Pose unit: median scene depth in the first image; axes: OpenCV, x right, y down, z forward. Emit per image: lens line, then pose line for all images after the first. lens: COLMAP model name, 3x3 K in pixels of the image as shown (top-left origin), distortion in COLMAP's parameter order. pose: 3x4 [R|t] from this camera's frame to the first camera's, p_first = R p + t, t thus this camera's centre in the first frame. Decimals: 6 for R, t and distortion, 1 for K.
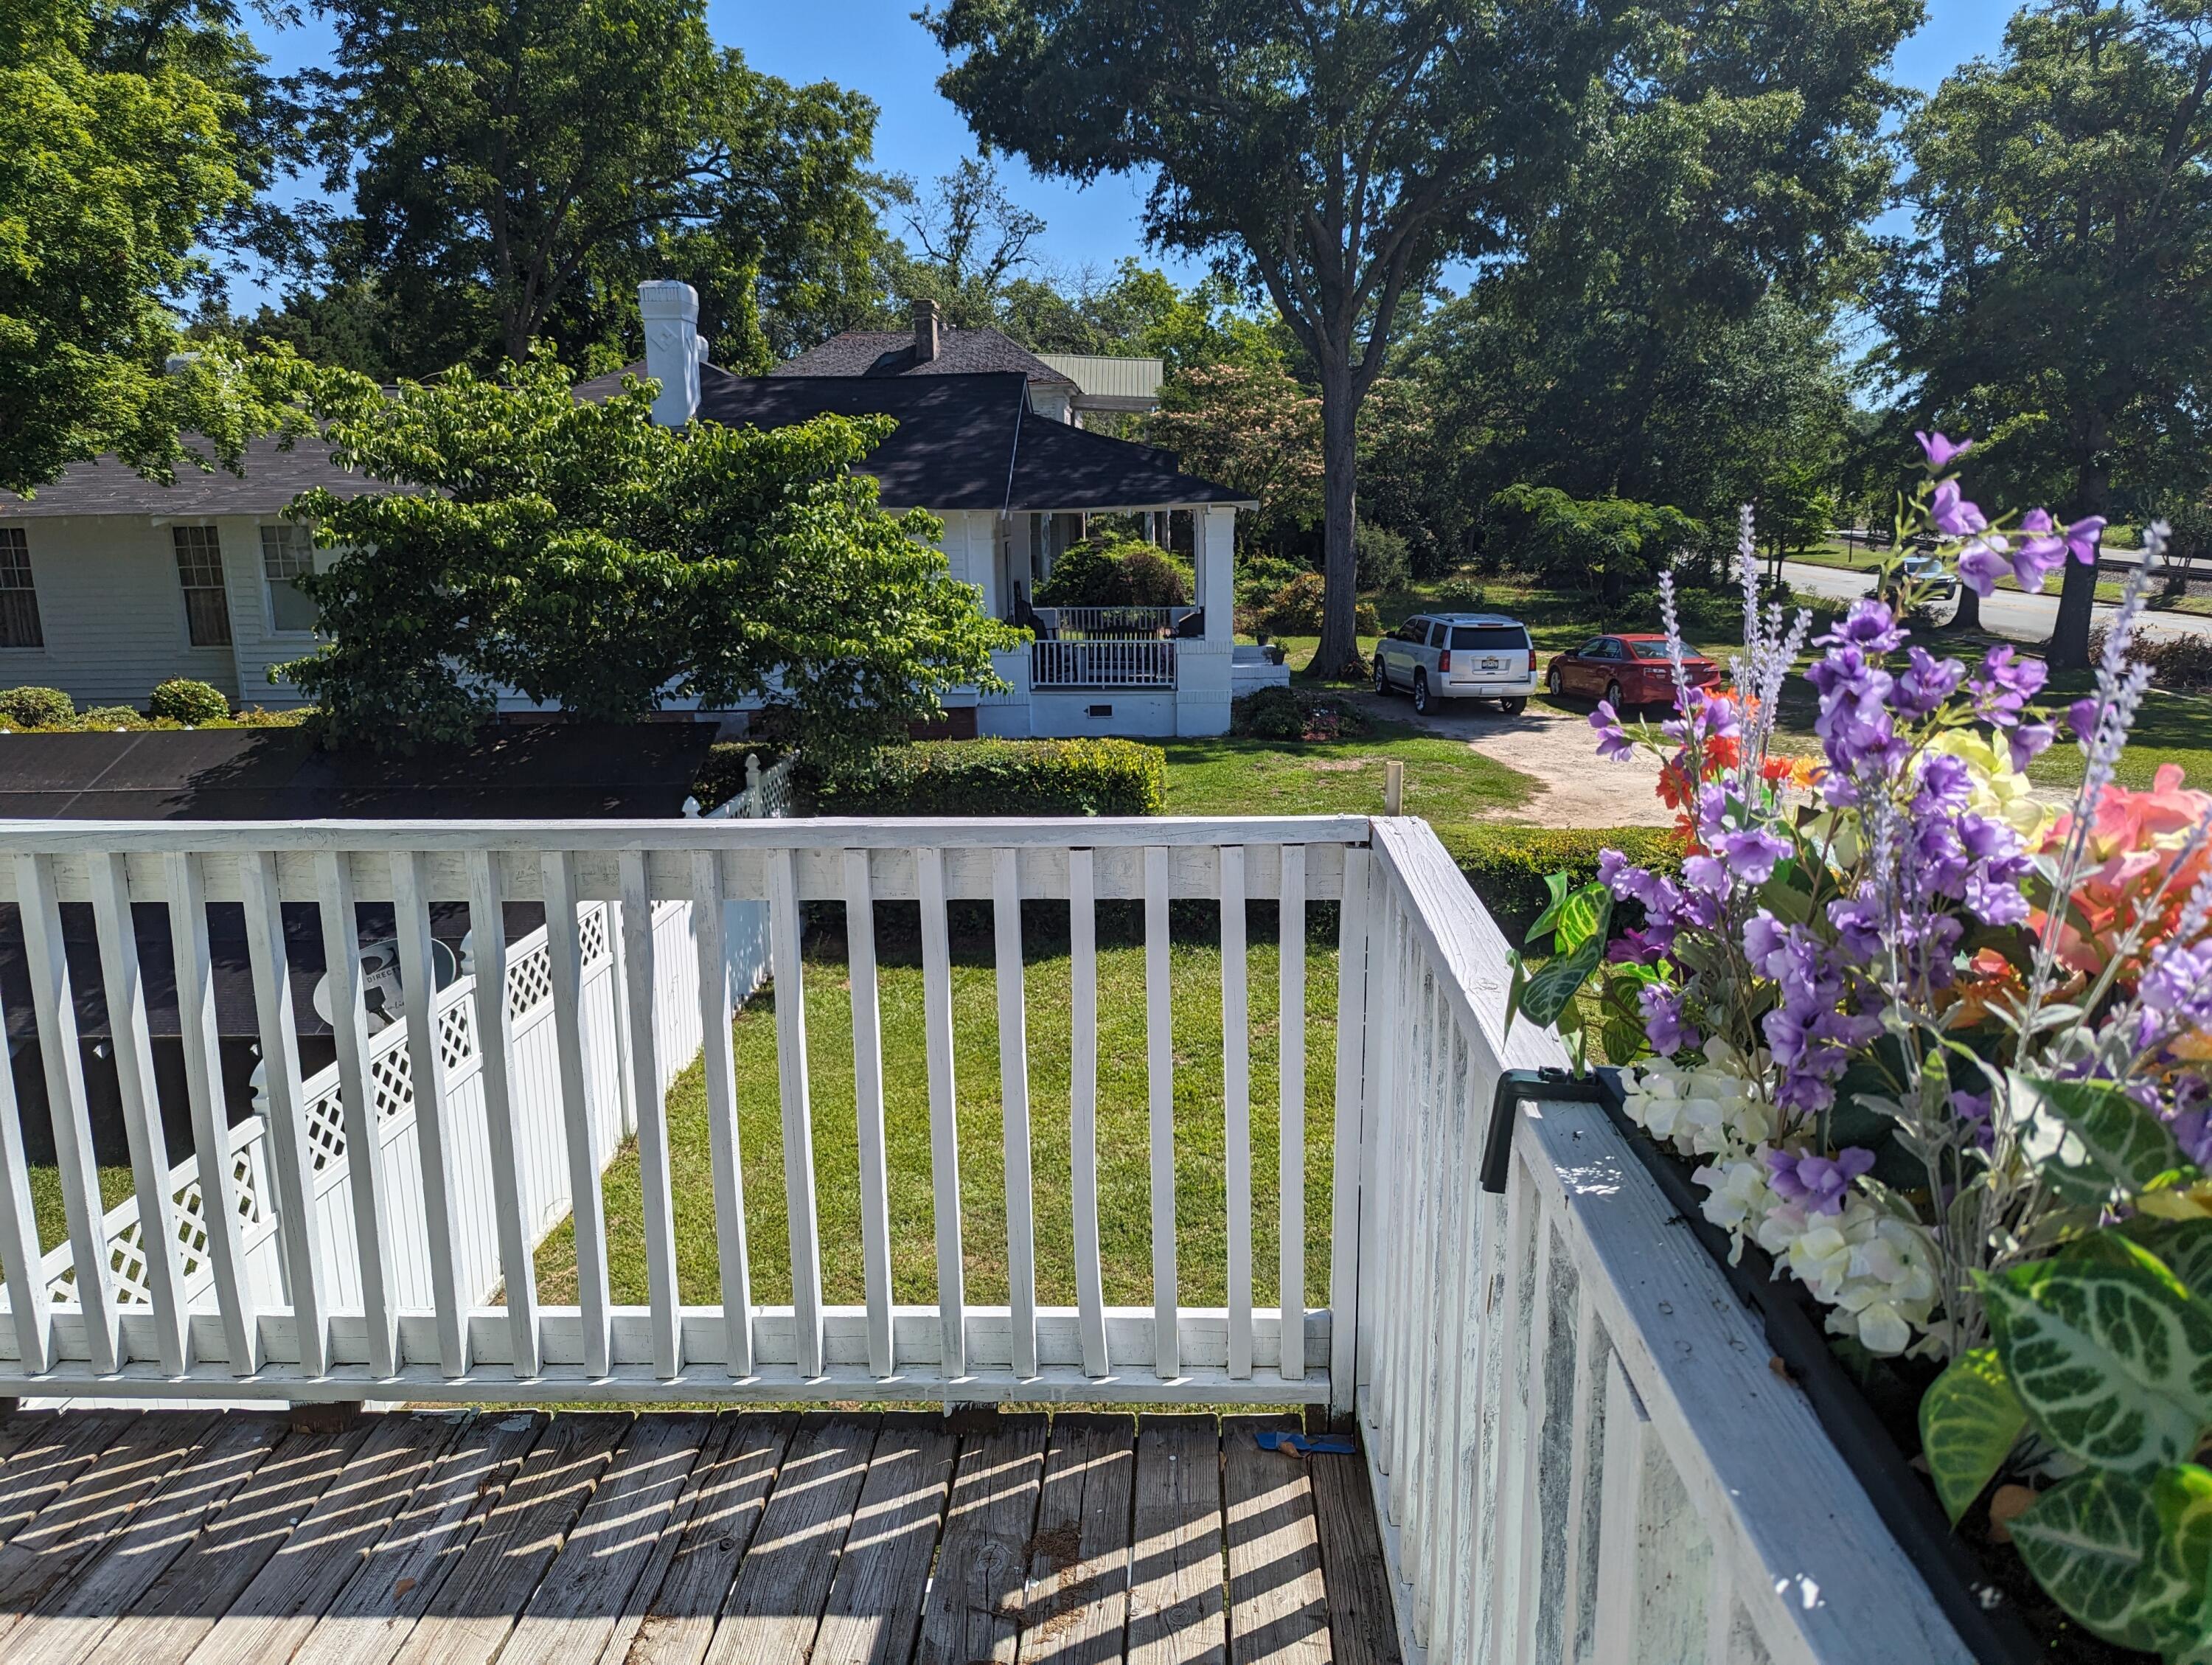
lens RADIAL K [[1544.5, 0, 1082.0], [0, 1544.5, 830.1], [0, 0, 1]] dist [0.055420, -0.040546]
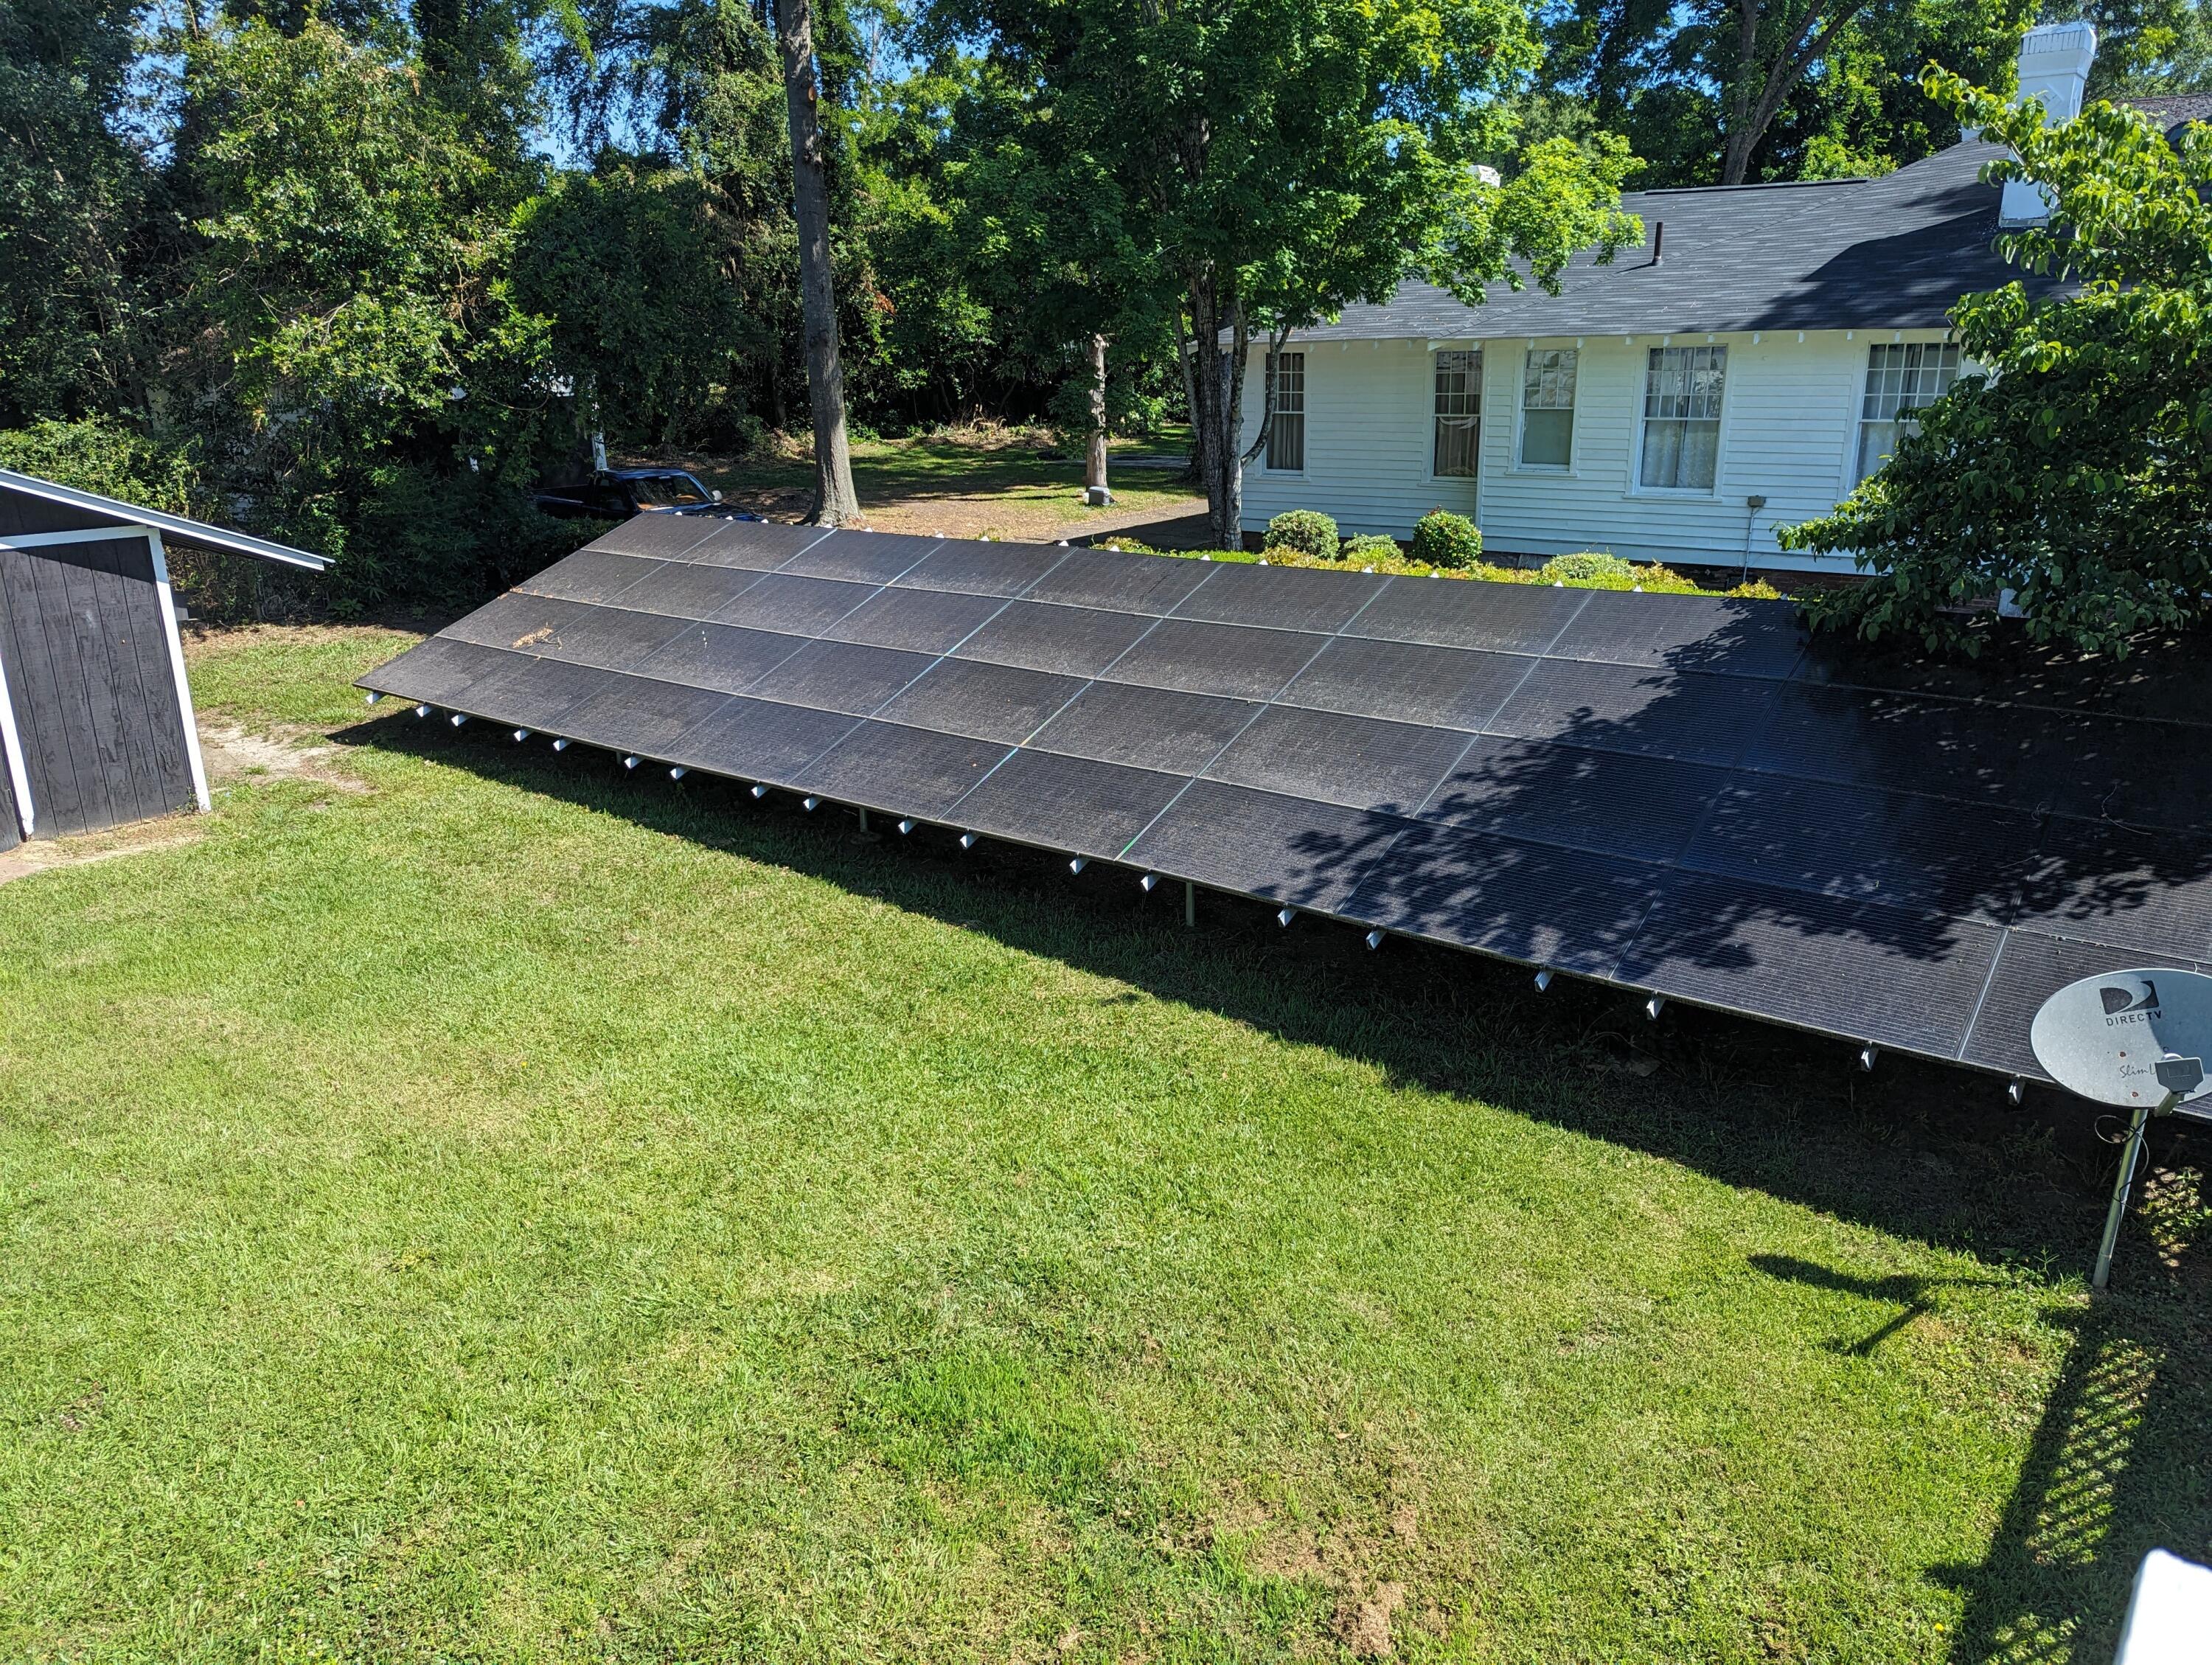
lens RADIAL K [[1544.5, 0, 1082.0], [0, 1544.5, 830.1], [0, 0, 1]] dist [0.055420, -0.040546]
pose [[0.804330, 0.182696, -0.565398, -0.195939], [-0.123831, 0.982204, 0.141216, -0.011599], [0.581135, -0.043570, 0.812640, 0.085238]]
